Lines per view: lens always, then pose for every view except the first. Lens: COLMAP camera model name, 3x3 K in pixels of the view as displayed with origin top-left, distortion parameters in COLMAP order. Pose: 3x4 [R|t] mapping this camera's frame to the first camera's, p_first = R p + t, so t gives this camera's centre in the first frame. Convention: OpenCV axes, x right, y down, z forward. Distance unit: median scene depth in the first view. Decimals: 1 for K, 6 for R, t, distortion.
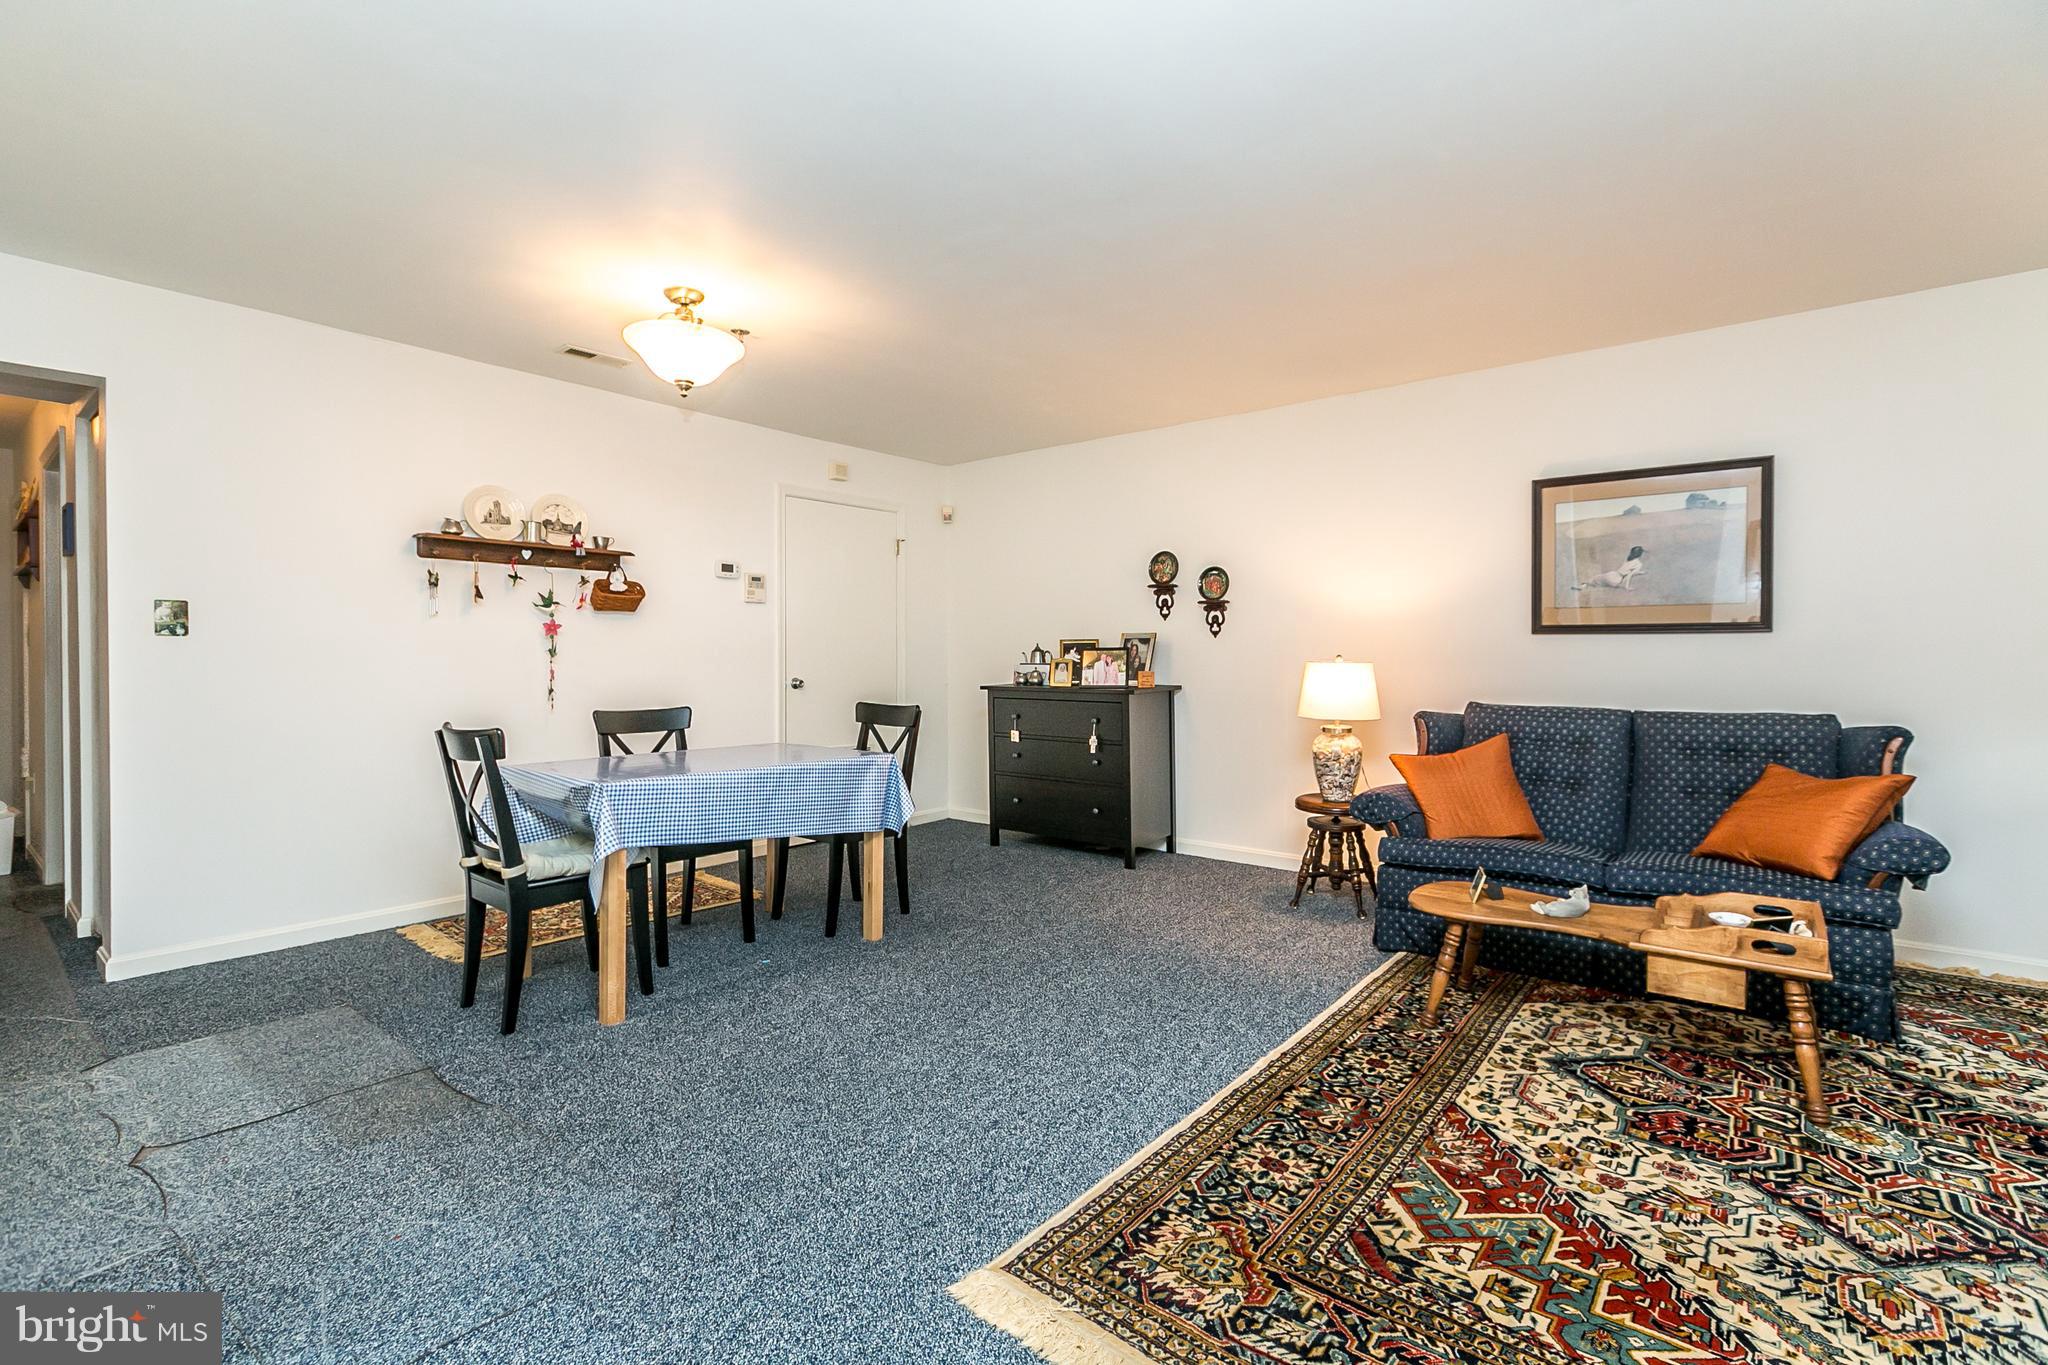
lens RADIAL K [[917.3, 0, 1029.5], [0, 917.3, 681.0], [0, 0, 1]] dist [0.001936, -0.001966]
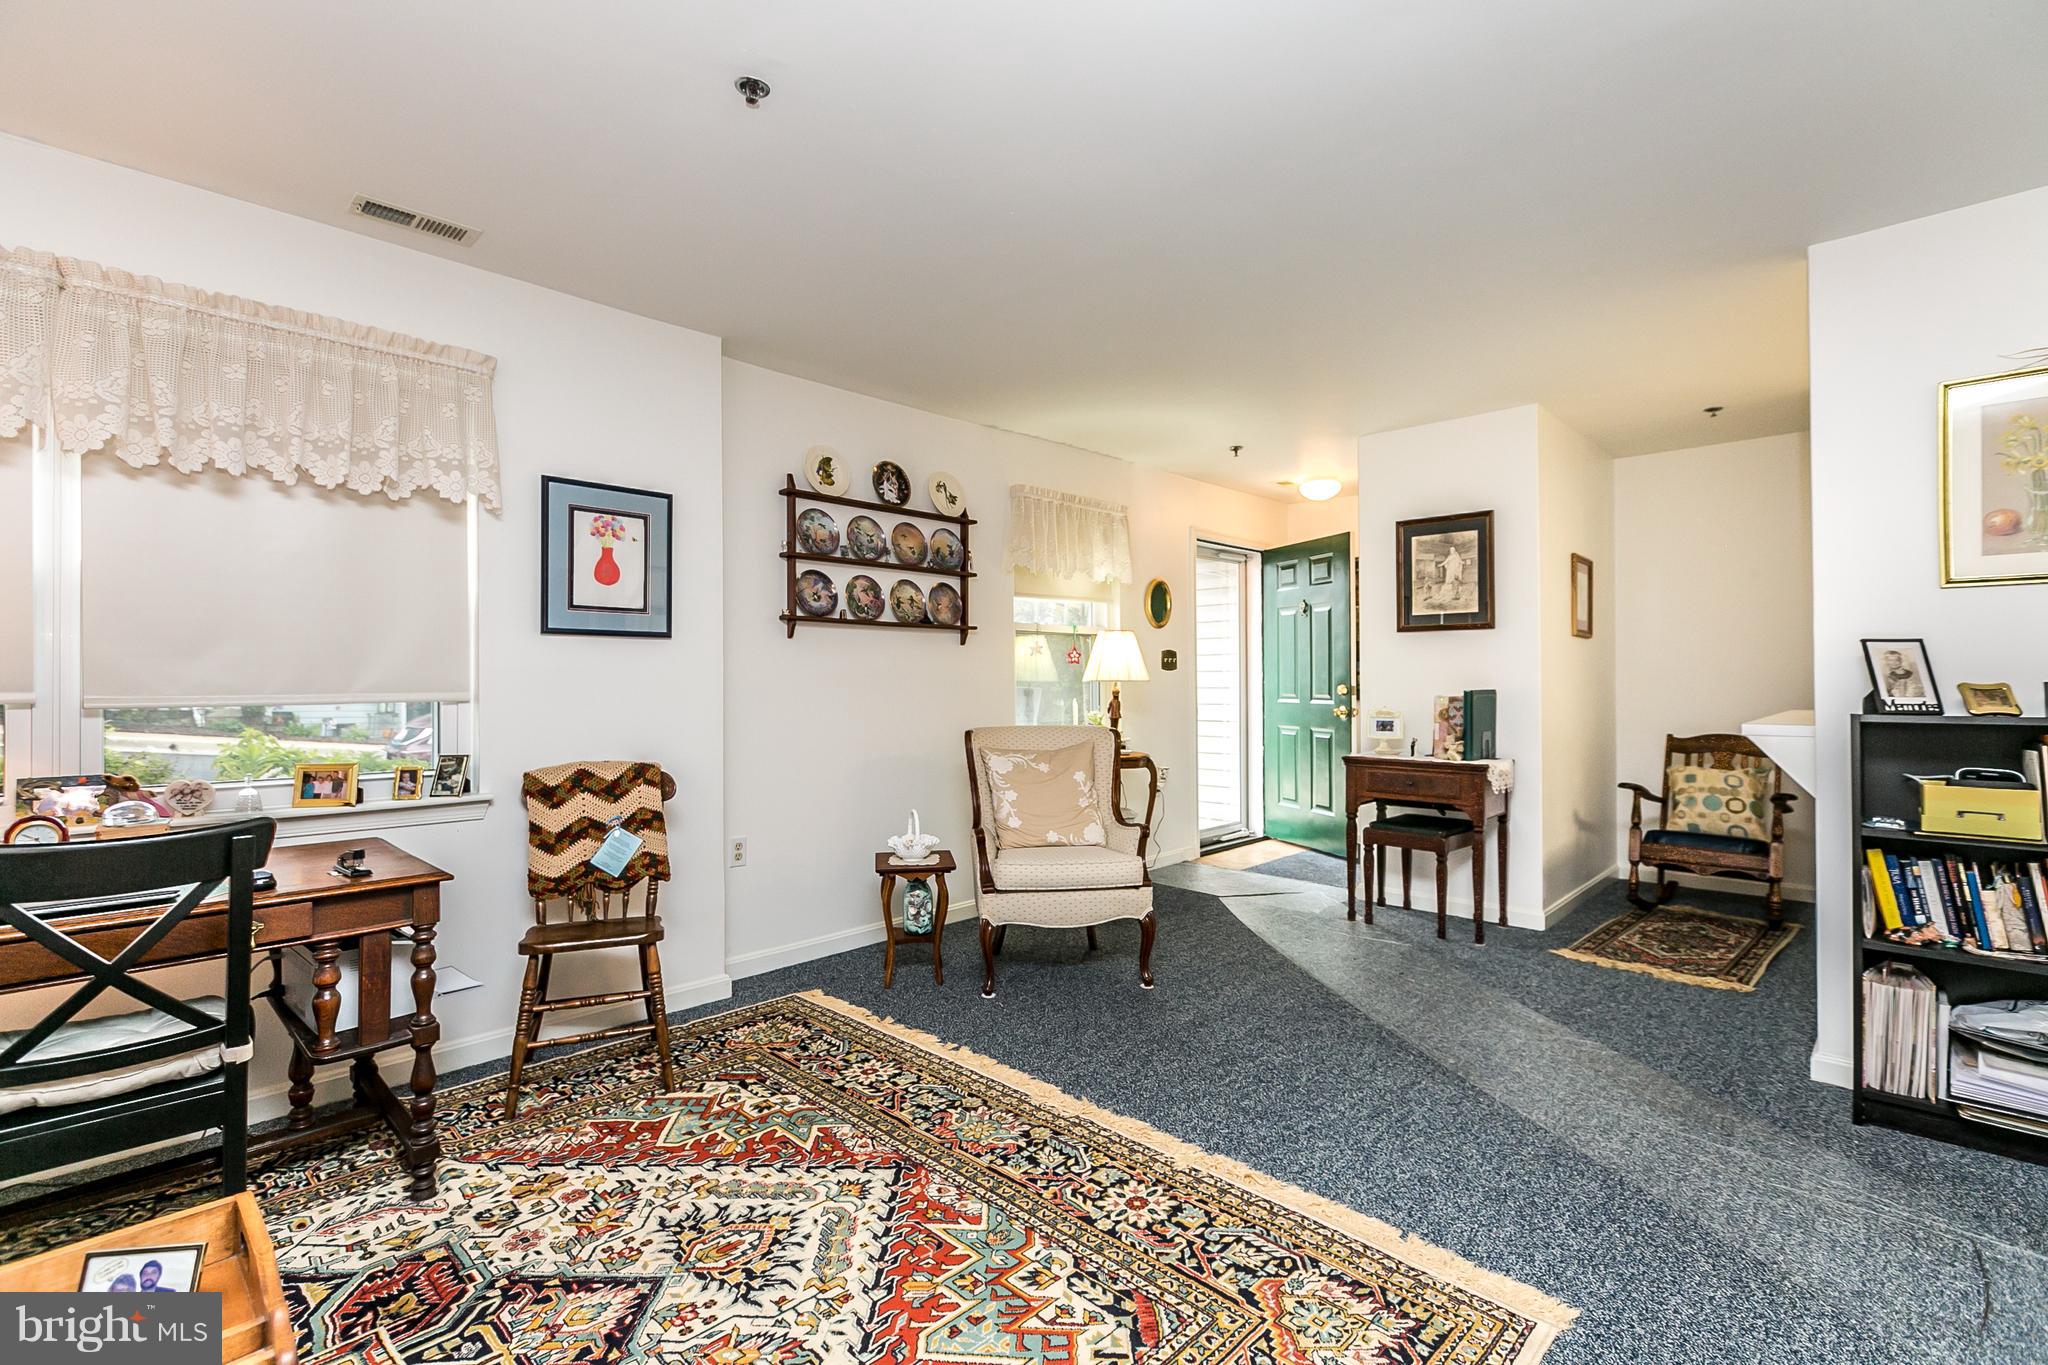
lens RADIAL K [[917.3, 0, 1029.0], [0, 917.3, 680.9], [0, 0, 1]] dist [0.001936, -0.001966]
pose [[-0.996465, 0.004126, 0.083912, 0.292446], [0.006074, 0.999718, 0.022977, -0.047764], [-0.083794, 0.023406, -0.996208, 1.387981]]
